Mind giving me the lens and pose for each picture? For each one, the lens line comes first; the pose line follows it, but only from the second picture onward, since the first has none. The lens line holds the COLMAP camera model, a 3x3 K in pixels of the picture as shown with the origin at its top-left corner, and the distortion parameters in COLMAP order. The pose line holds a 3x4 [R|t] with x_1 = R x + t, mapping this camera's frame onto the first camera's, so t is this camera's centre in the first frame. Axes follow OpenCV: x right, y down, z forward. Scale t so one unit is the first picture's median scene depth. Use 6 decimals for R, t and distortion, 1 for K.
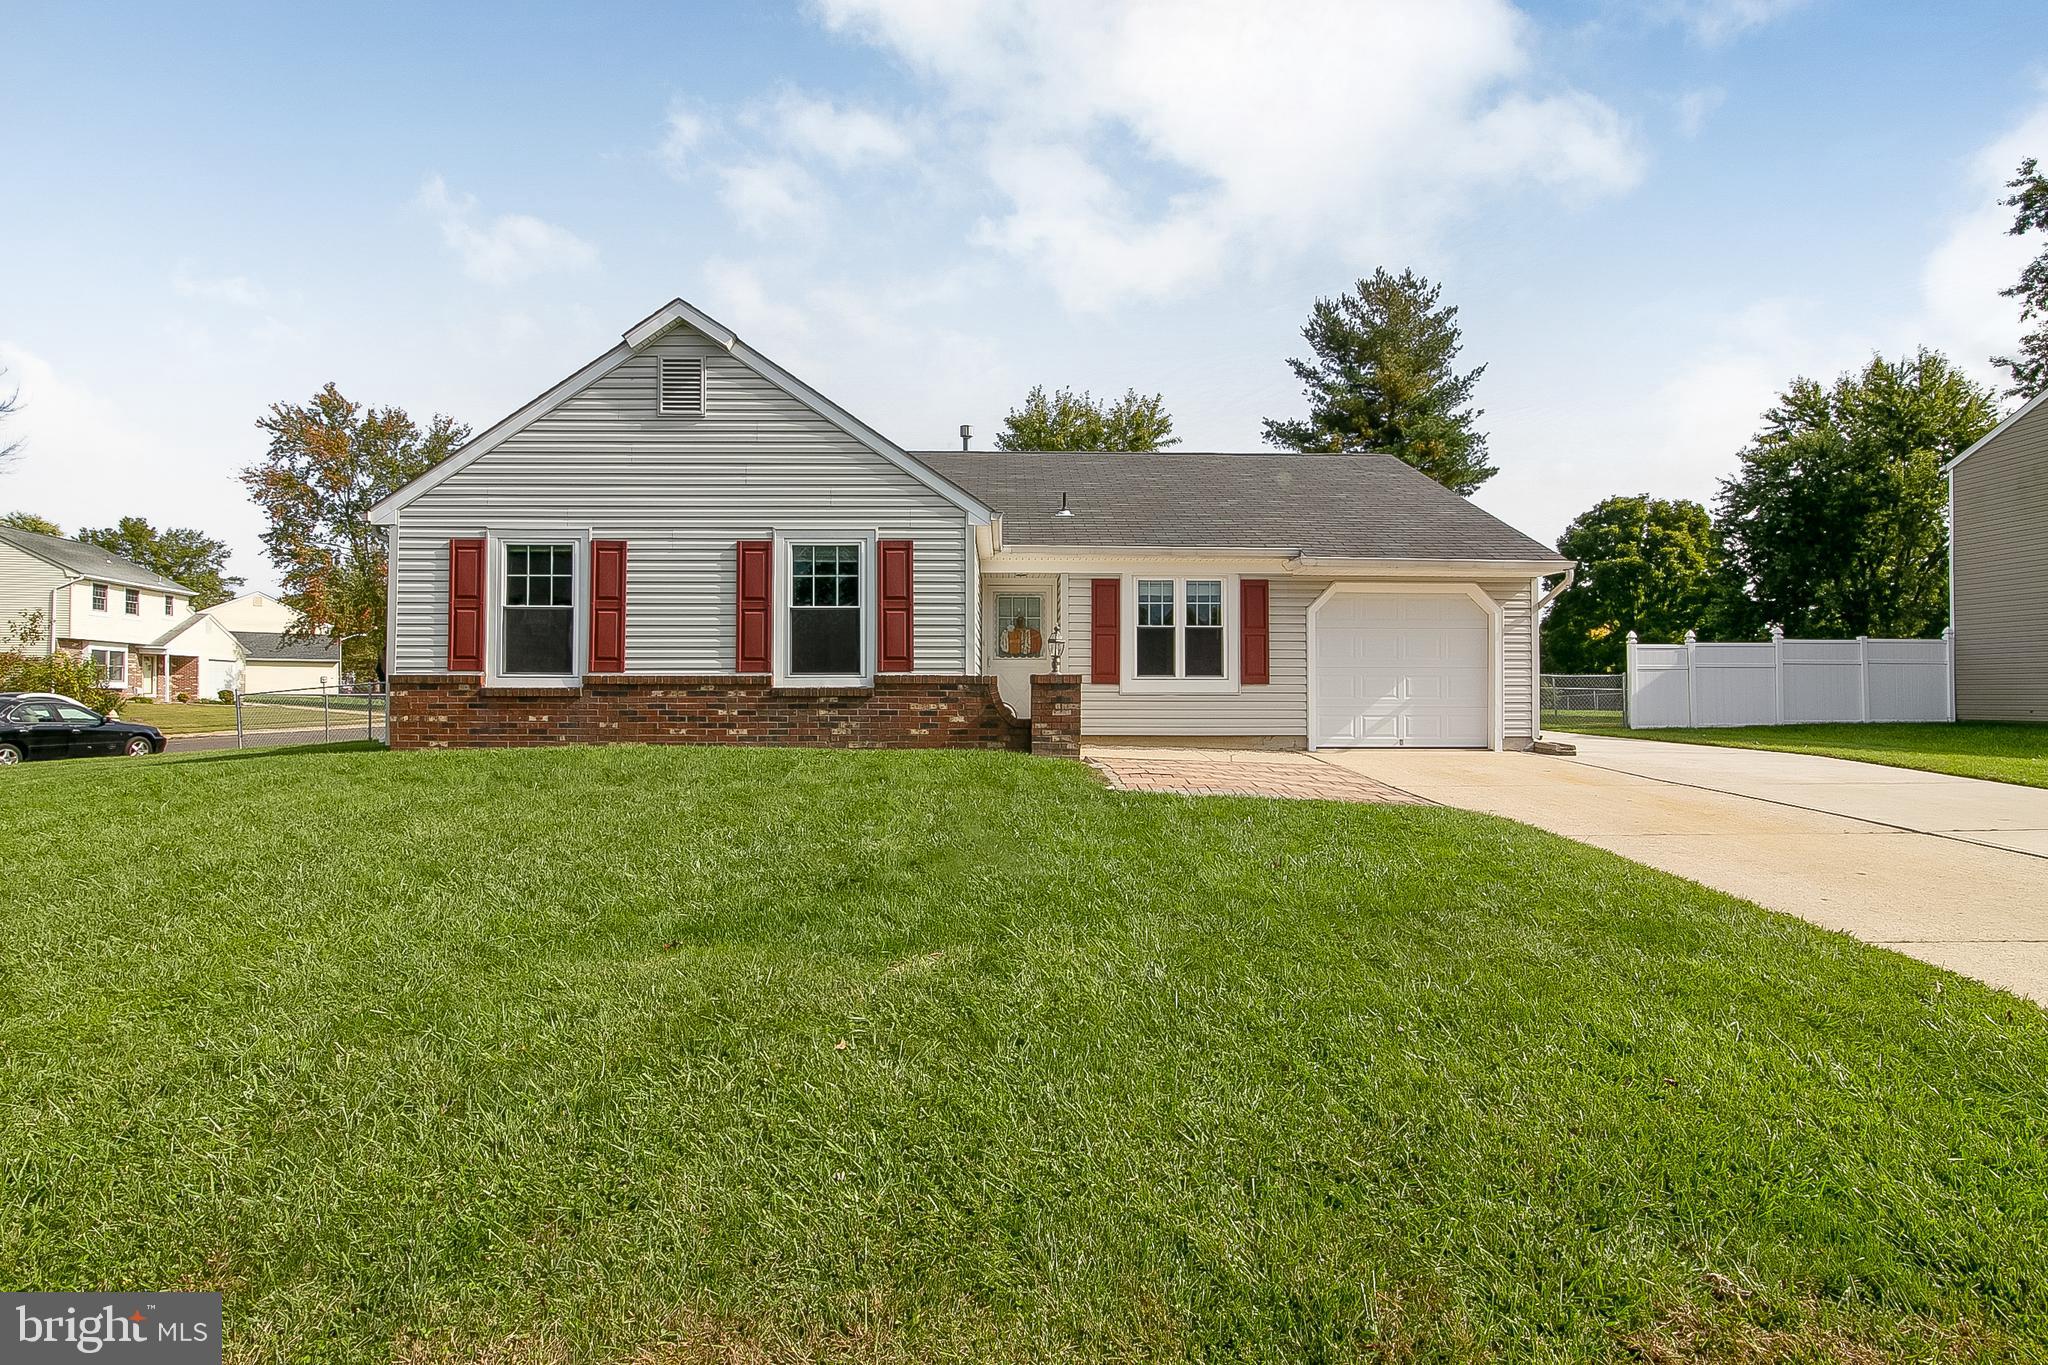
lens RADIAL K [[958.4, 0, 1015.0], [0, 958.4, 694.3], [0, 0, 1]] dist [-0.019480, 0.000056]
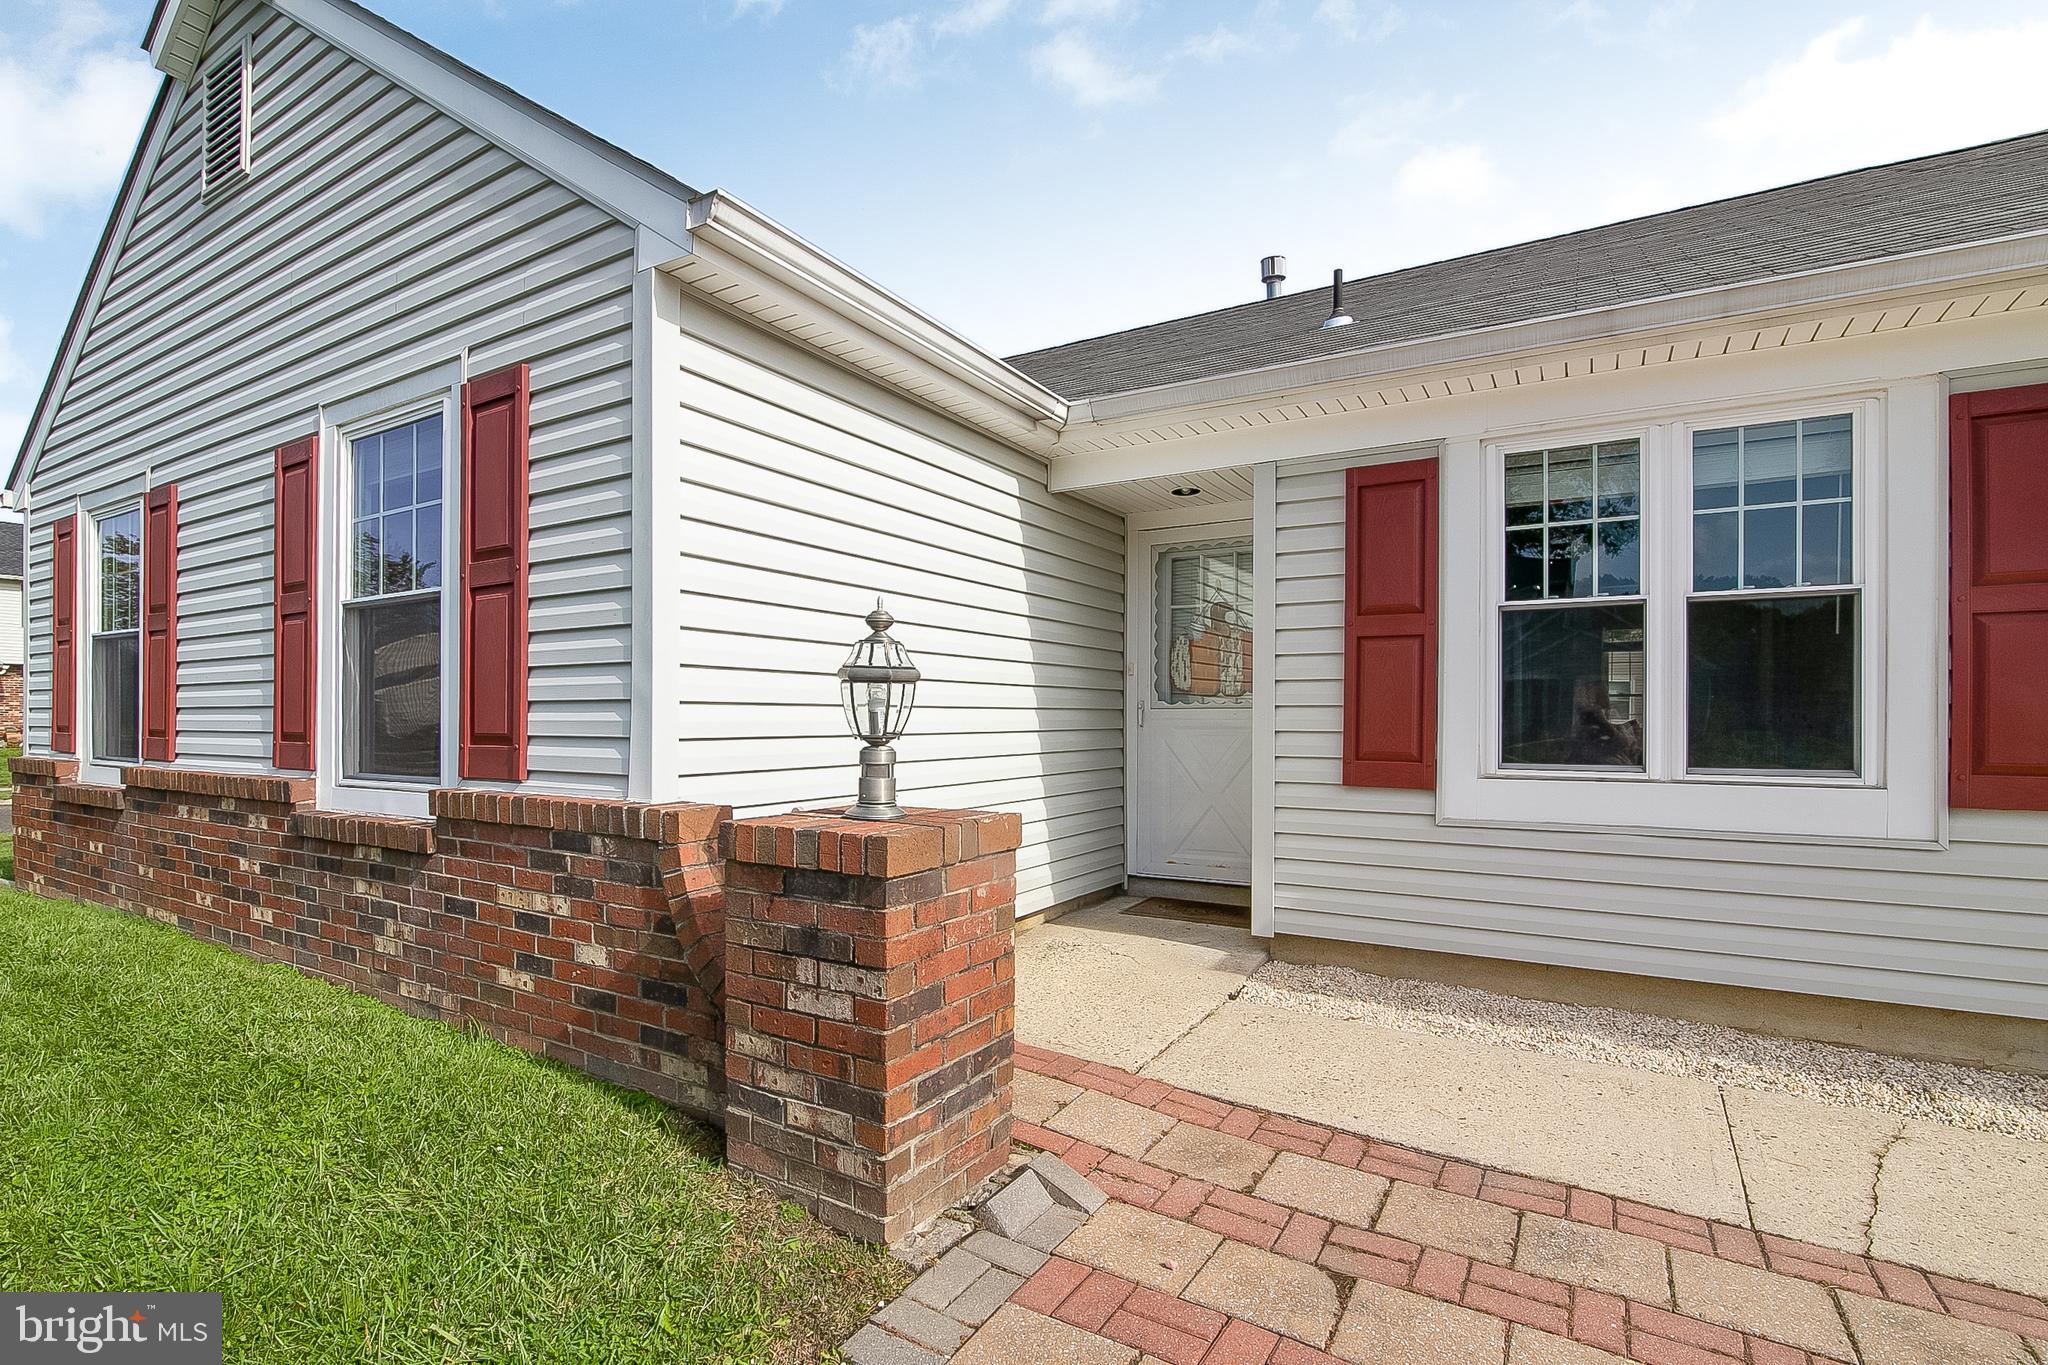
lens RADIAL K [[970.0, 0, 1012.1], [0, 970.0, 722.5], [0, 0, 1]] dist [-0.022037, -0.000248]
pose [[0.847265, 0.002537, -0.531164, 0.198668], [0.003706, 0.999936, 0.010688, -0.046036], [0.531157, -0.011024, 0.847202, 0.816153]]
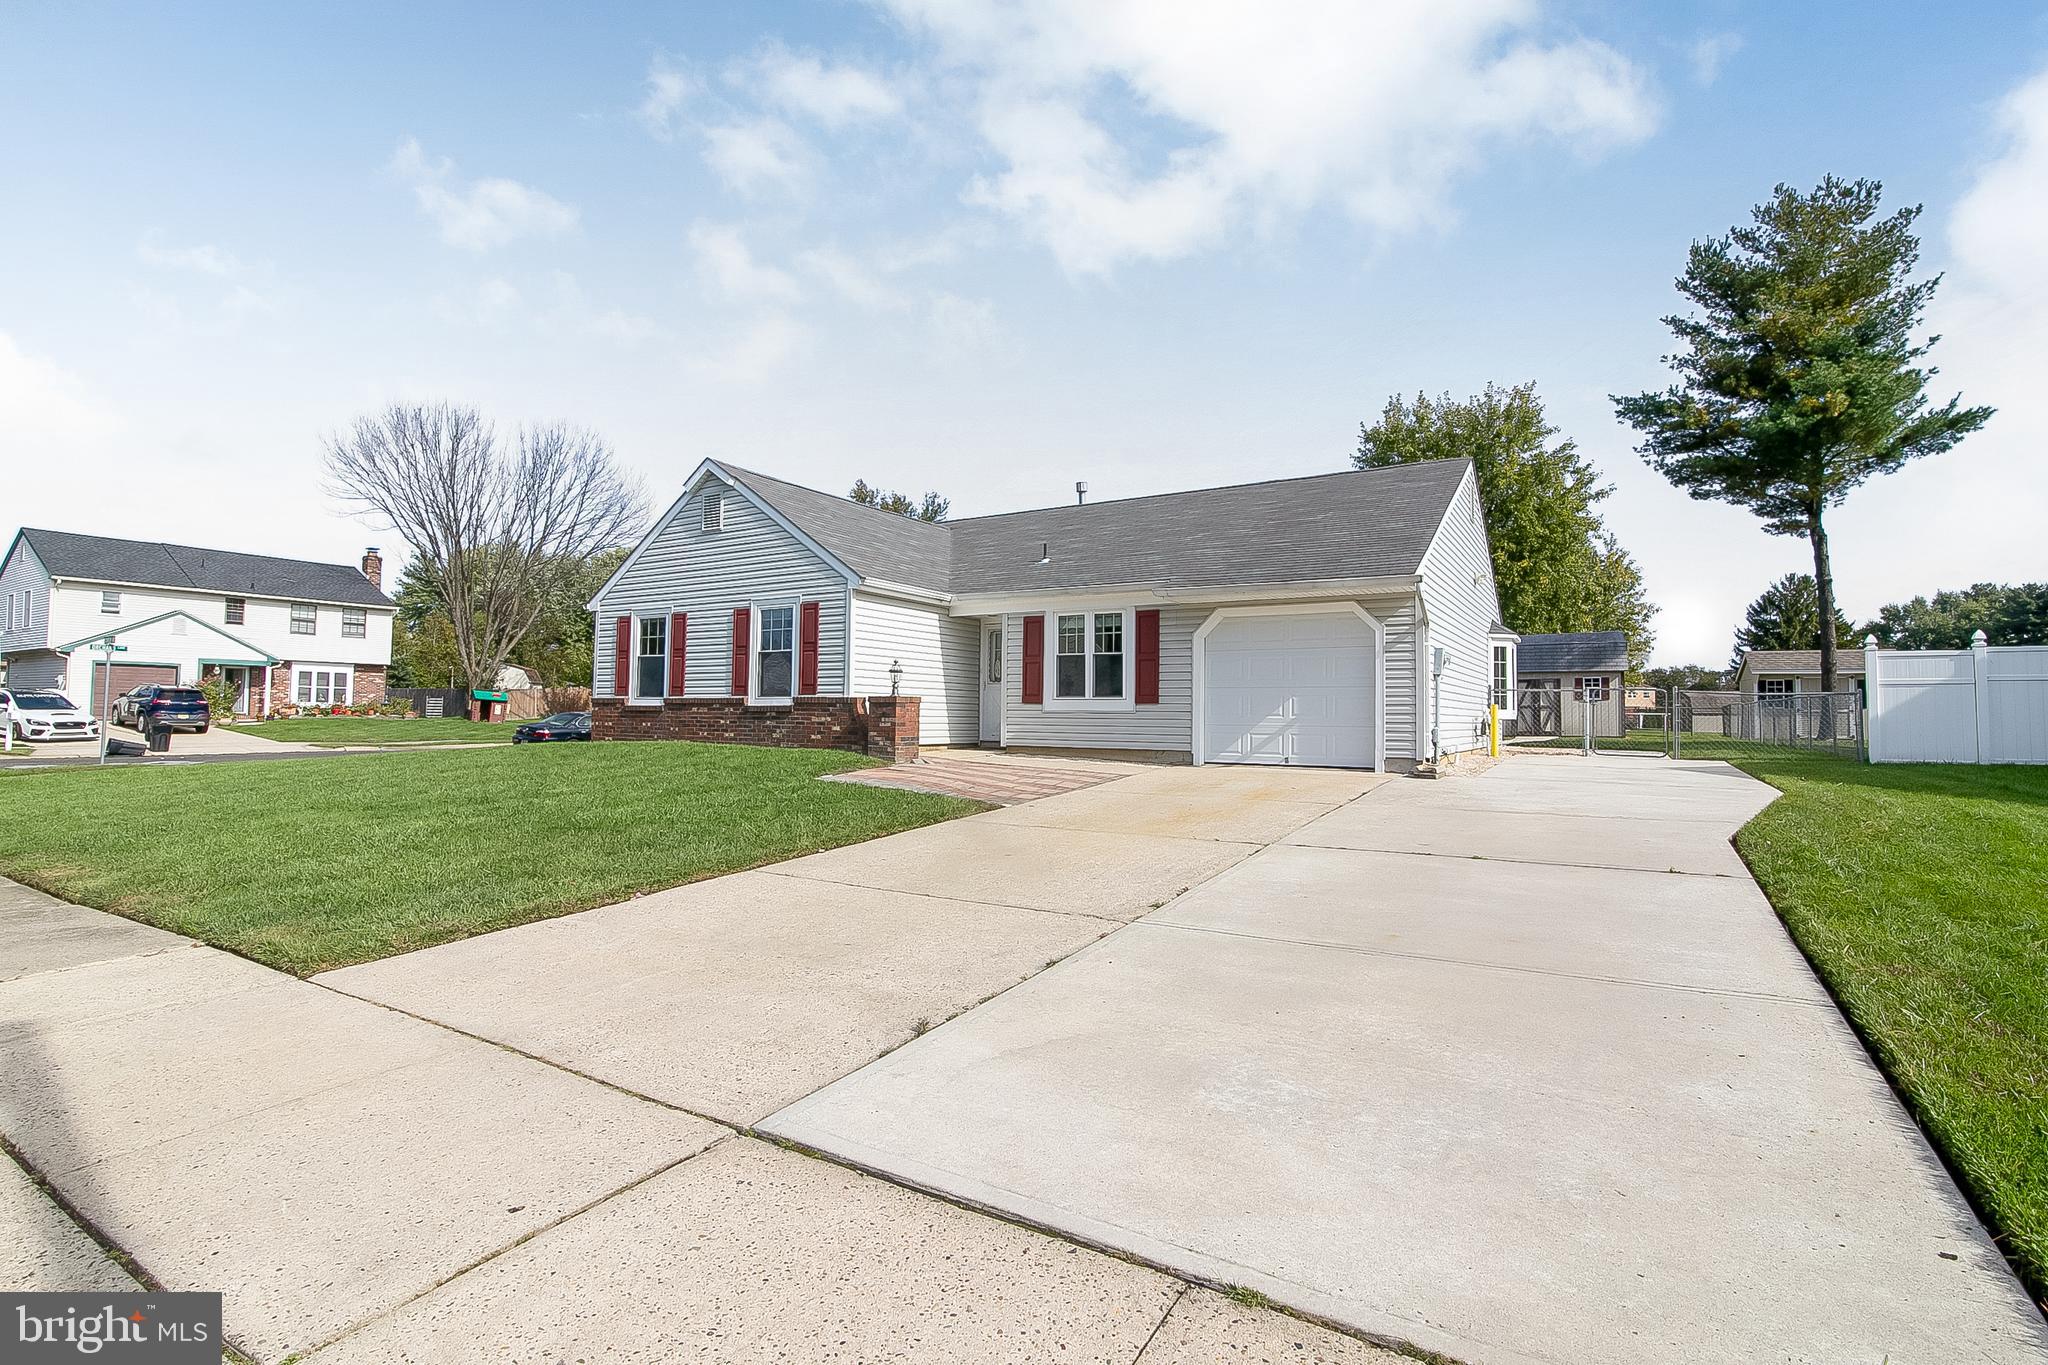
lens RADIAL K [[955.6, 0, 1011.0], [0, 955.6, 680.4], [0, 0, 1]] dist [-0.011489, 0.000766]
pose [[0.834136, -0.013679, -0.551389, 0.912768], [-0.006553, 0.999376, -0.034706, 0.002875], [0.551520, 0.032563, 0.833526, -0.020804]]
